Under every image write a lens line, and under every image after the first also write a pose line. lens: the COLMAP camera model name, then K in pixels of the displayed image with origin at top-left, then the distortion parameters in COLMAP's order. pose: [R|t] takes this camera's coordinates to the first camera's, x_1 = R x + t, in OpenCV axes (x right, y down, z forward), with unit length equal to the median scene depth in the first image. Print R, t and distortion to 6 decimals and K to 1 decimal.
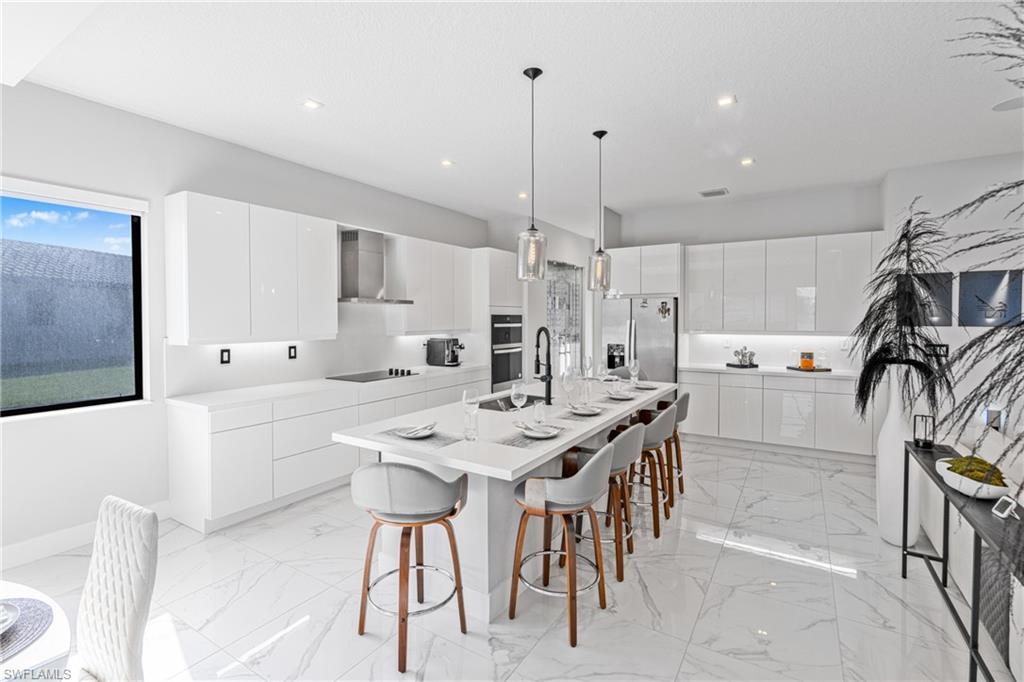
lens RADIAL K [[469.1, 0, 505.1], [0, 469.1, 324.1], [0, 0, 1]] dist [0.001347, 0.000489]
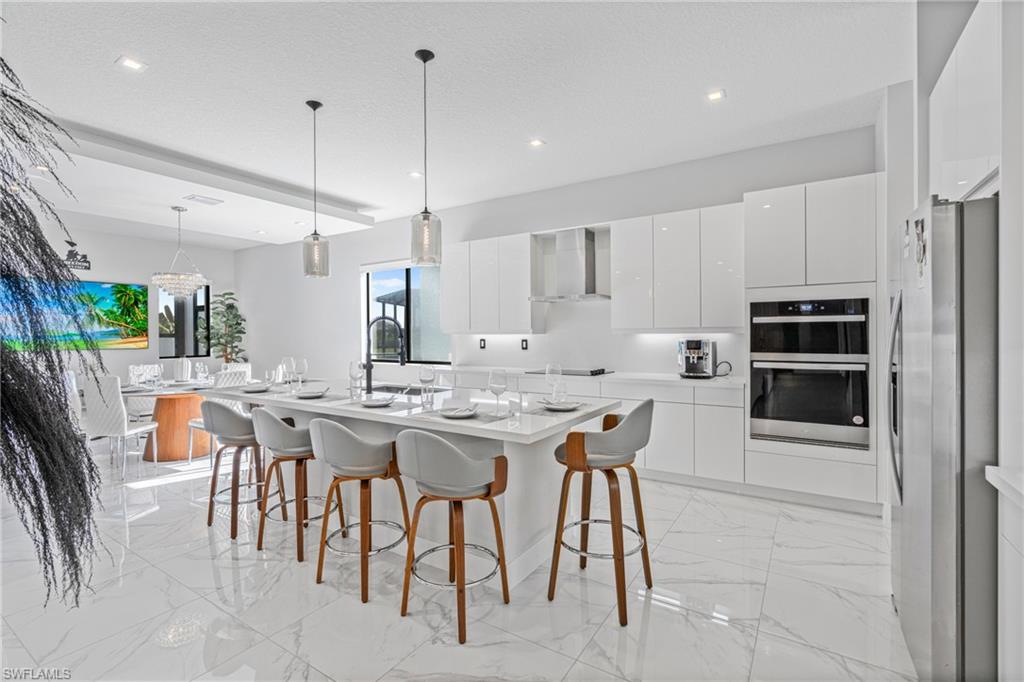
lens RADIAL K [[469.1, 0, 518.8], [0, 469.1, 334.7], [0, 0, 1]] dist [0.001347, 0.000489]
pose [[0.004200, 0.007256, -0.999965, 0.633860], [-0.001738, 0.999972, 0.007249, 0.019668], [0.999990, 0.001707, 0.004213, 0.769323]]
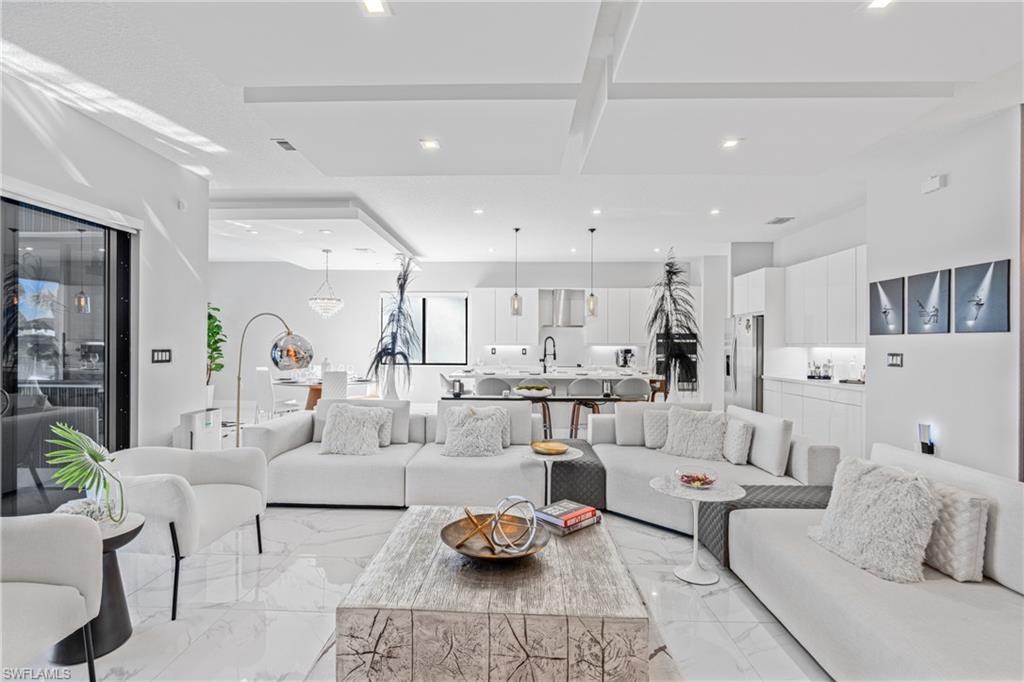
lens RADIAL K [[469.1, 0, 511.6], [0, 469.1, 342.9], [0, 0, 1]] dist [0.001347, 0.000489]
pose [[0.514178, -0.000861, -0.857683, 1.062919], [-0.016812, 0.999797, -0.011083, 0.035738], [0.857519, 0.020118, 0.514059, -0.117637]]
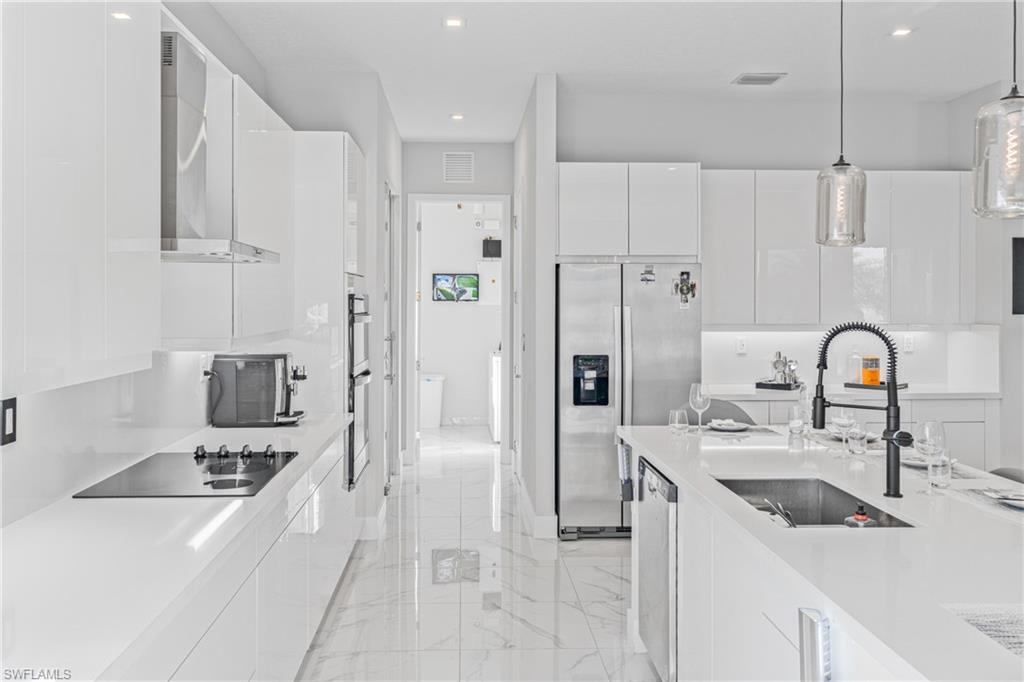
lens RADIAL K [[882.8, 0, 484.6], [0, 882.8, 306.2], [0, 0, 1]] dist [0.001691, 0.002544]
pose [[0.828078, -0.000704, 0.560612, -0.413867], [0.006852, 0.999937, -0.008867, -0.001663], [-0.560571, 0.011184, 0.828031, 0.315053]]
